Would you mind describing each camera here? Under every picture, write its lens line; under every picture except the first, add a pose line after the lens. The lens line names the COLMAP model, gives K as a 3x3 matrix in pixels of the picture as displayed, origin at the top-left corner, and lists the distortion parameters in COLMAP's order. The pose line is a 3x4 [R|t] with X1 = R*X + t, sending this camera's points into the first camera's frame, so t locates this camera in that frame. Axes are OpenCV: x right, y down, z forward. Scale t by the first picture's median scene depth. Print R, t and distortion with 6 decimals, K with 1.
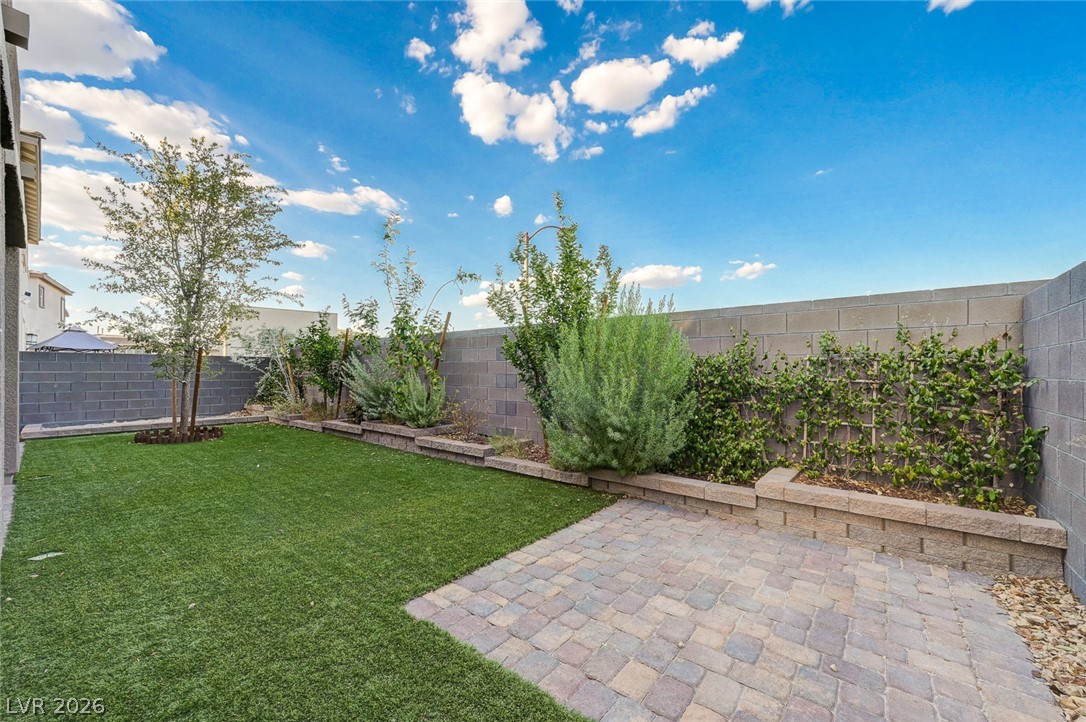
lens RADIAL K [[431.0, 0, 550.6], [0, 431.0, 367.3], [0, 0, 1]] dist [-0.002091, 0.000194]
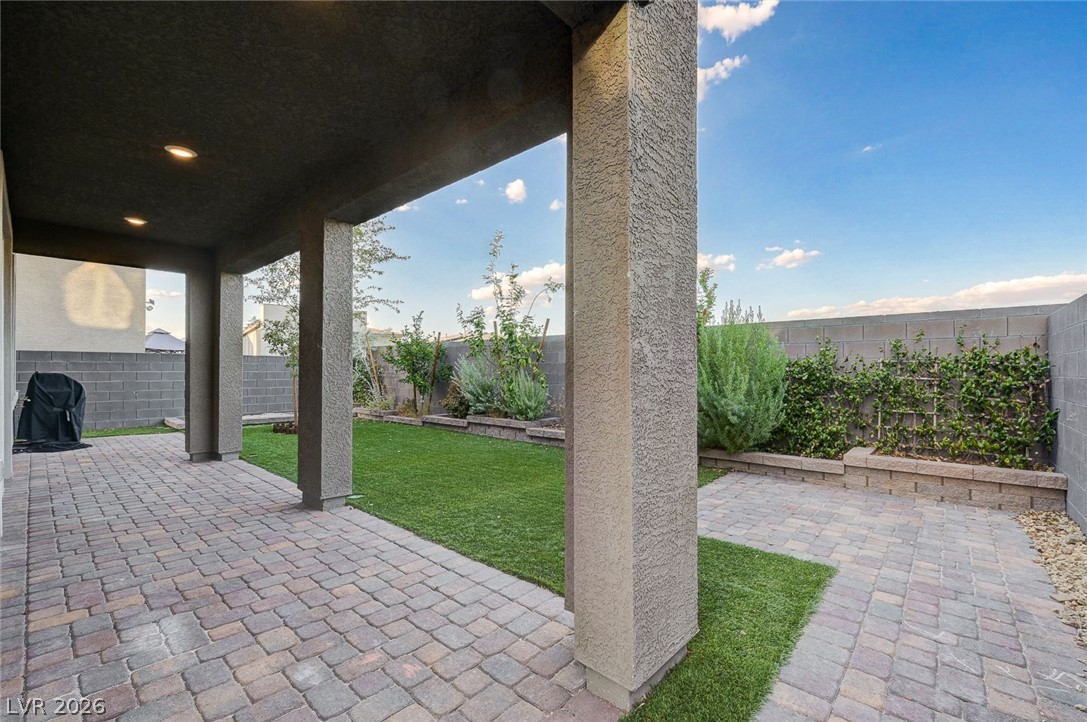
lens RADIAL K [[476.7, 0, 545.2], [0, 476.7, 364.0], [0, 0, 1]] dist [-0.008289, -0.000522]
pose [[0.999145, -0.000430, -0.041345, -0.360068], [0.000192, 0.999983, -0.005764, -0.003674], [0.041347, 0.005751, 0.999128, -0.472235]]
